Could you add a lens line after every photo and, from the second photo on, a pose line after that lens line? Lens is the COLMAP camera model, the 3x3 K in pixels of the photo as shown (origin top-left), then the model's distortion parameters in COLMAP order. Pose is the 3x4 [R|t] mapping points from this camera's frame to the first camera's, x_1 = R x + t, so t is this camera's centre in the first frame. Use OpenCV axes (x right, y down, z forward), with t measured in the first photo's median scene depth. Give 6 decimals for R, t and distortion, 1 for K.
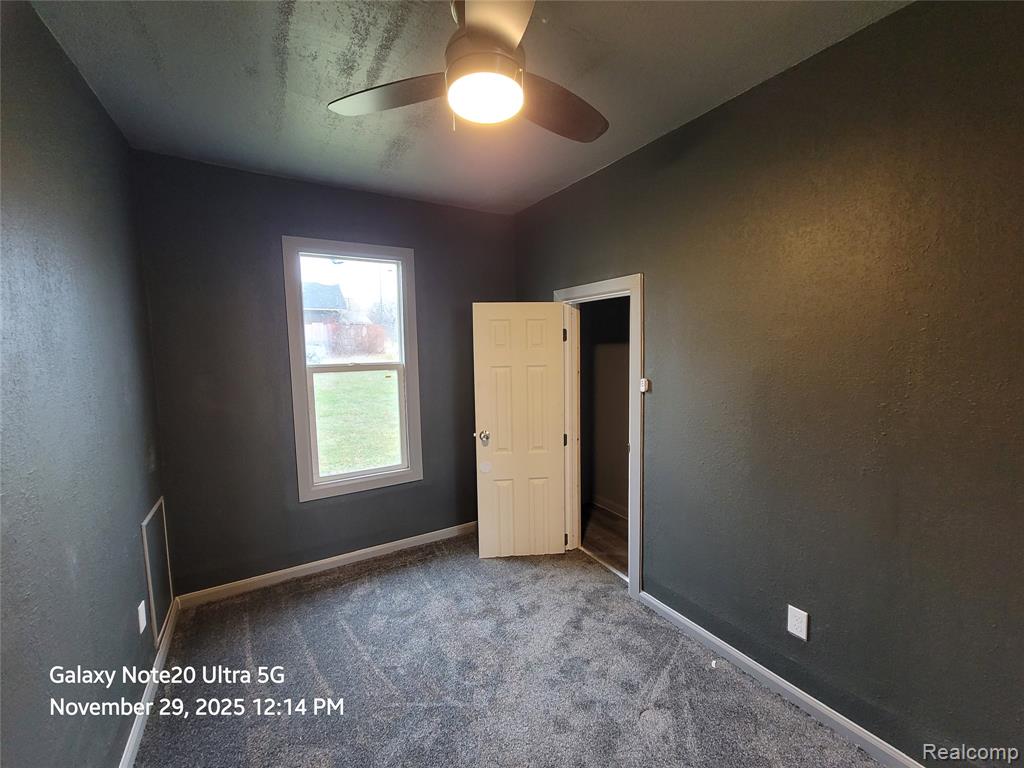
lens RADIAL K [[421.0, 0, 509.6], [0, 421.0, 382.5], [0, 0, 1]] dist [0.001474, 0.000351]
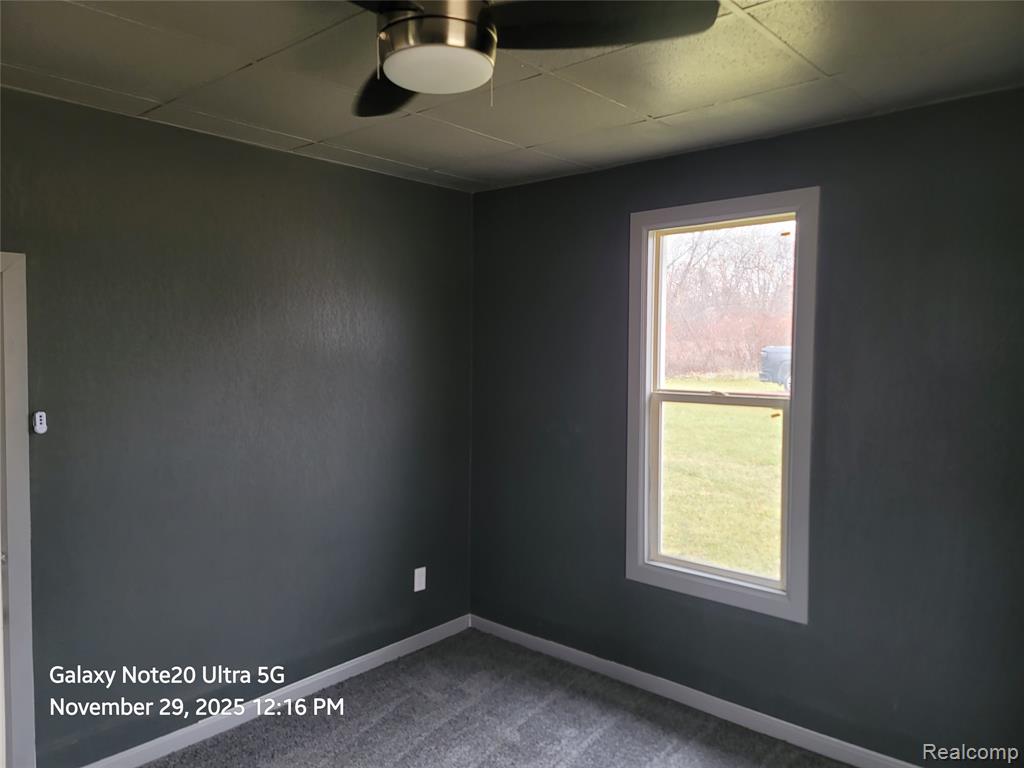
lens RADIAL K [[718.1, 0, 466.3], [0, 718.1, 381.8], [0, 0, 1]] dist [0.001639, 0.001406]
pose [[0.269115, 0.058622, -0.961322, 0.774907], [-0.102610, 0.994210, 0.031902, -0.078309], [0.957626, 0.090056, 0.273572, 0.498898]]
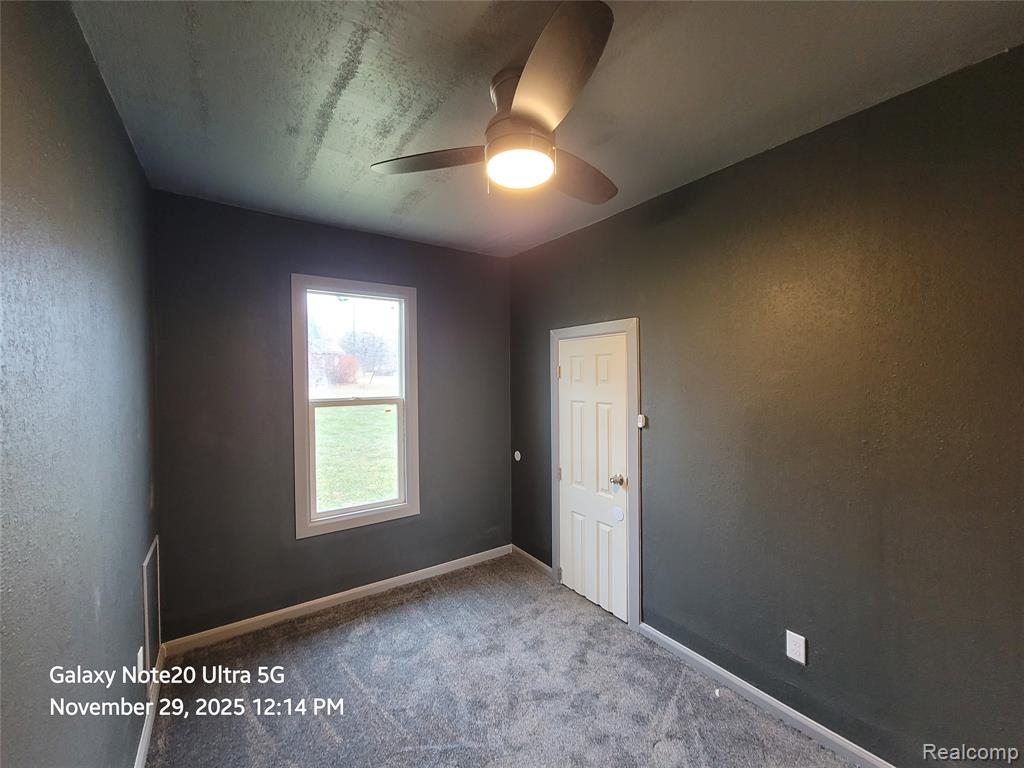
lens RADIAL K [[421.0, 0, 509.6], [0, 421.0, 382.5], [0, 0, 1]] dist [0.001474, 0.000351]
pose [[0.997715, 0.008790, 0.066994, -0.094768], [-0.003871, 0.997309, -0.073205, -0.013119], [-0.067457, 0.072778, 0.995064, -0.047928]]
